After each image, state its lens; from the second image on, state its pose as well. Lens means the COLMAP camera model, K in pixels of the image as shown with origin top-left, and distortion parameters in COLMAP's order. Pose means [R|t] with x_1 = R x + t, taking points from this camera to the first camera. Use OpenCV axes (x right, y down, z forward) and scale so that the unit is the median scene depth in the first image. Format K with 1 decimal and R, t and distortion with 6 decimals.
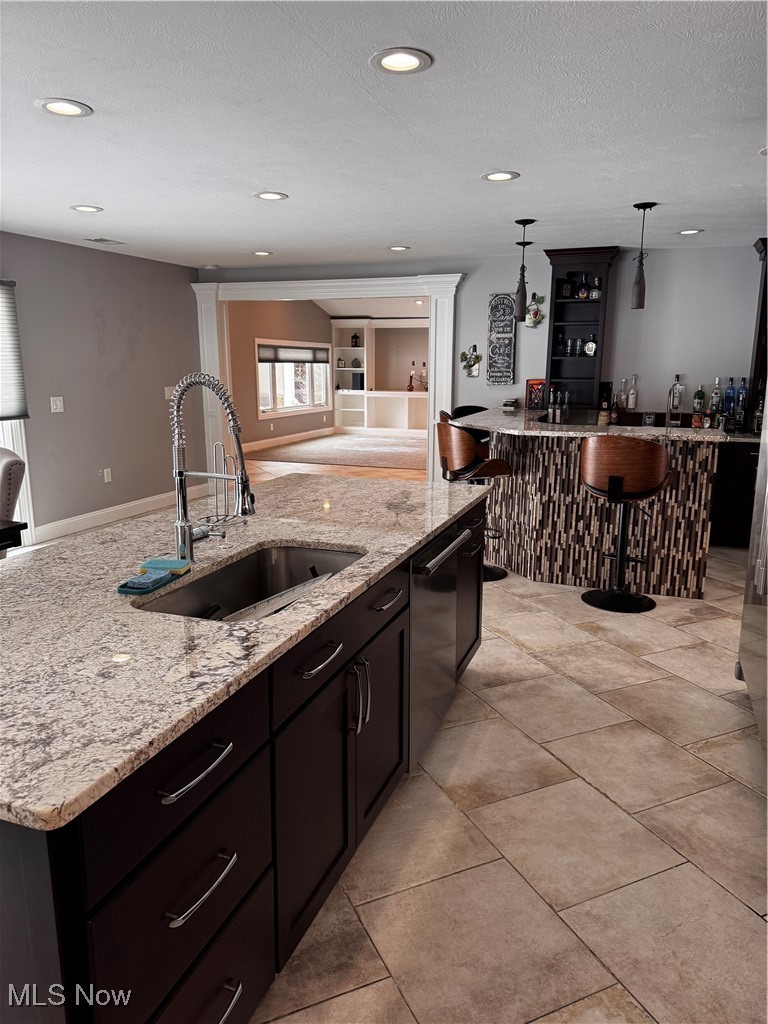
lens RADIAL K [[719.7, 0, 388.3], [0, 719.7, 526.4], [0, 0, 1]] dist [0.010403, 0.000005]
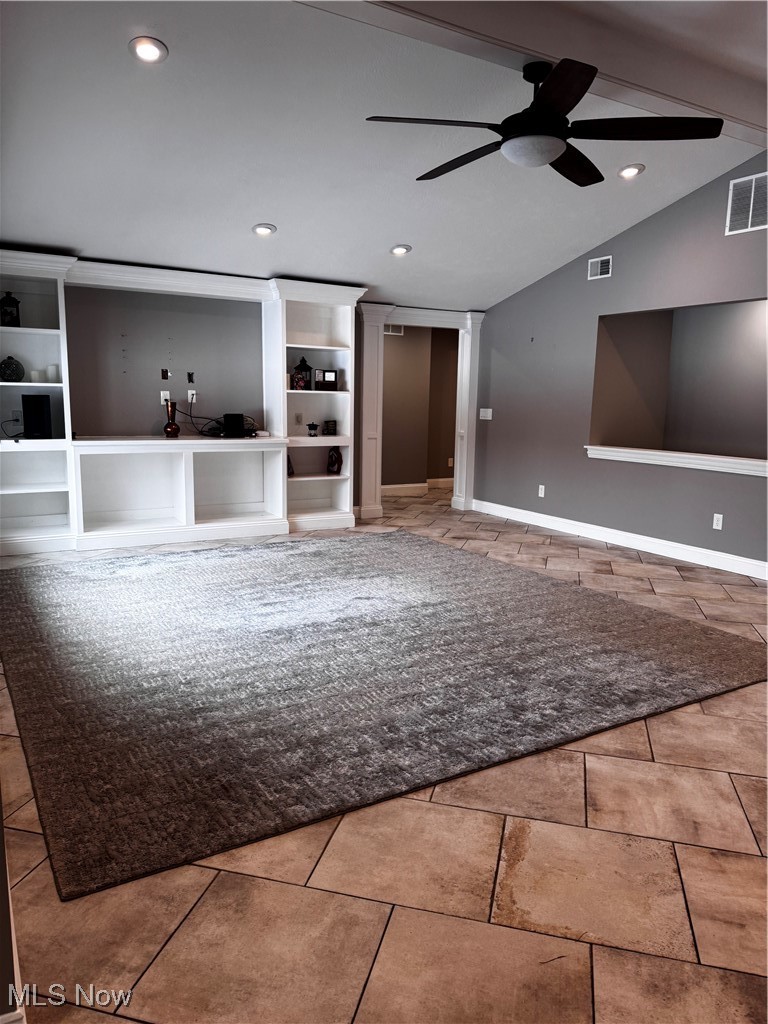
lens RADIAL K [[719.7, 0, 388.3], [0, 719.7, 526.4], [0, 0, 1]] dist [0.010403, 0.000005]
pose [[0.628229, -0.131032, 0.766915, -0.229936], [0.148016, 0.987842, 0.047529, -0.133766], [-0.763819, 0.083657, 0.639986, 0.614687]]
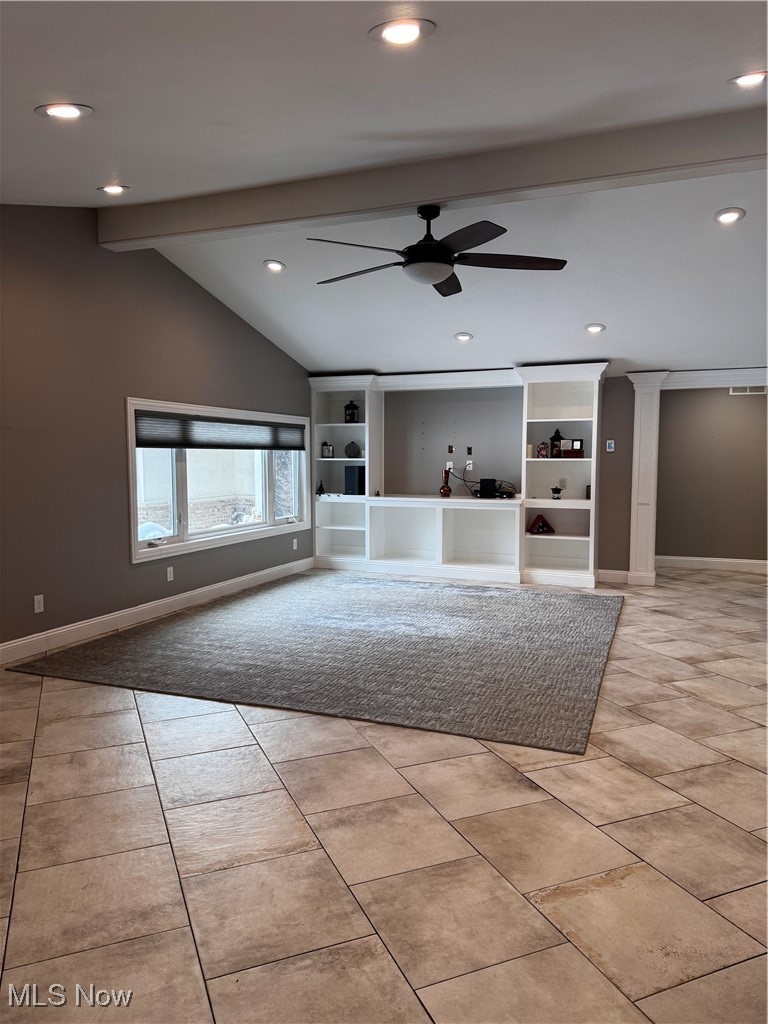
lens RADIAL K [[733.8, 0, 381.5], [0, 733.8, 483.8], [0, 0, 1]] dist [0.005584, 0.000500]
pose [[0.998940, -0.004430, -0.045813, 0.006488], [-0.004015, 0.983175, -0.182622, -0.091013], [0.045851, 0.182612, 0.982115, 0.423179]]
